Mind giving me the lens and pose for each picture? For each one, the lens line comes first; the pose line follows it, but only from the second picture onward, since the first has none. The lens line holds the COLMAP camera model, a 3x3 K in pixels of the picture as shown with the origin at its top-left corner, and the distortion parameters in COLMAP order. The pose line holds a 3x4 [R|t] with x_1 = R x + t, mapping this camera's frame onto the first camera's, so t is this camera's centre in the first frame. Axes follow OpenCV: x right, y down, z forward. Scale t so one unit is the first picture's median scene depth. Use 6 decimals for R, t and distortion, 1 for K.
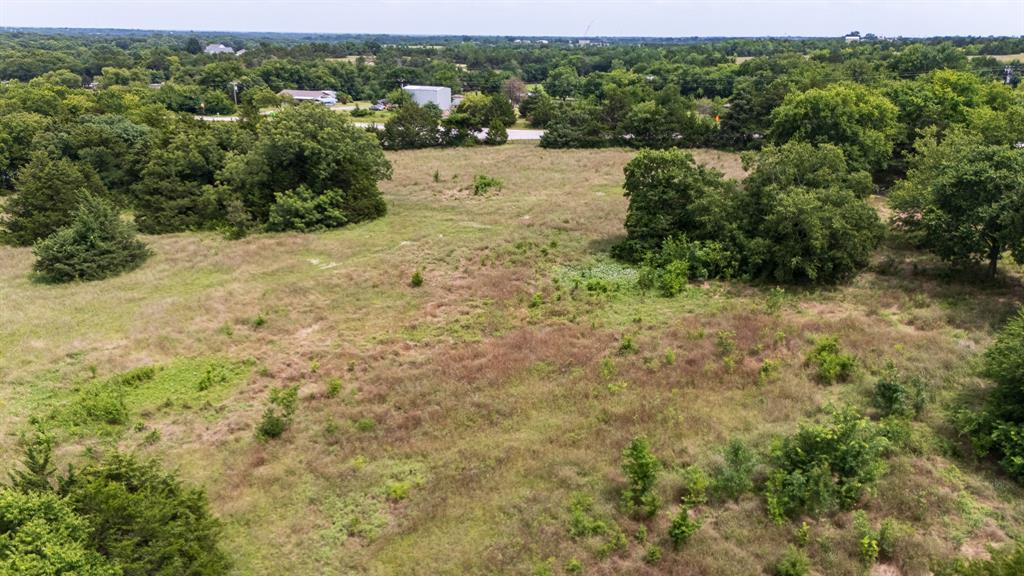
lens RADIAL K [[747.6, 0, 512.0], [0, 747.6, 288.0], [0, 0, 1]] dist [0.080801, -0.094022]
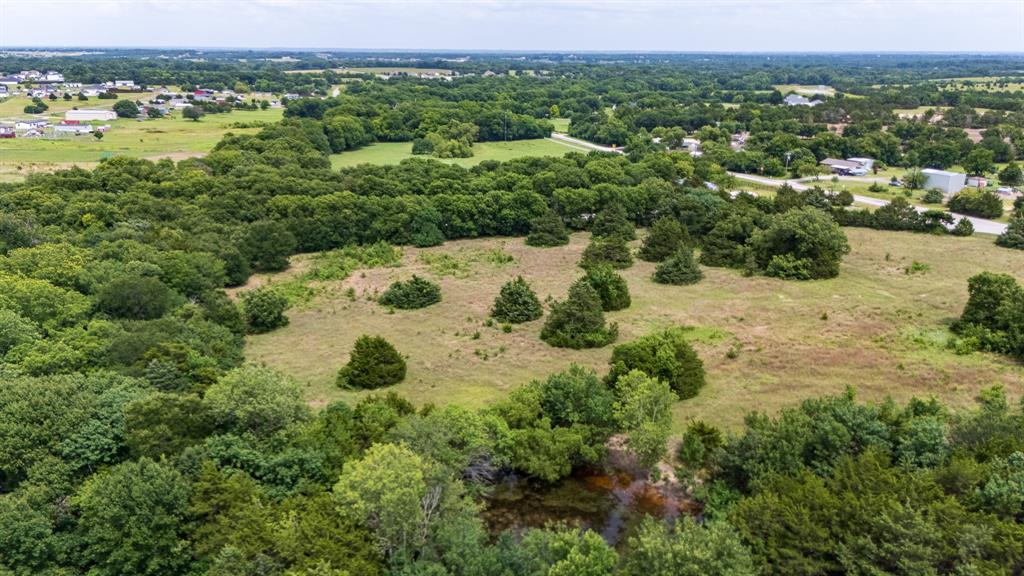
lens RADIAL K [[747.6, 0, 512.0], [0, 747.6, 288.0], [0, 0, 1]] dist [0.080801, -0.094022]
pose [[0.754252, 0.190328, -0.628394, 0.364869], [-0.203347, 0.977722, 0.052058, -0.015431], [0.624303, 0.088517, 0.776151, -0.792445]]
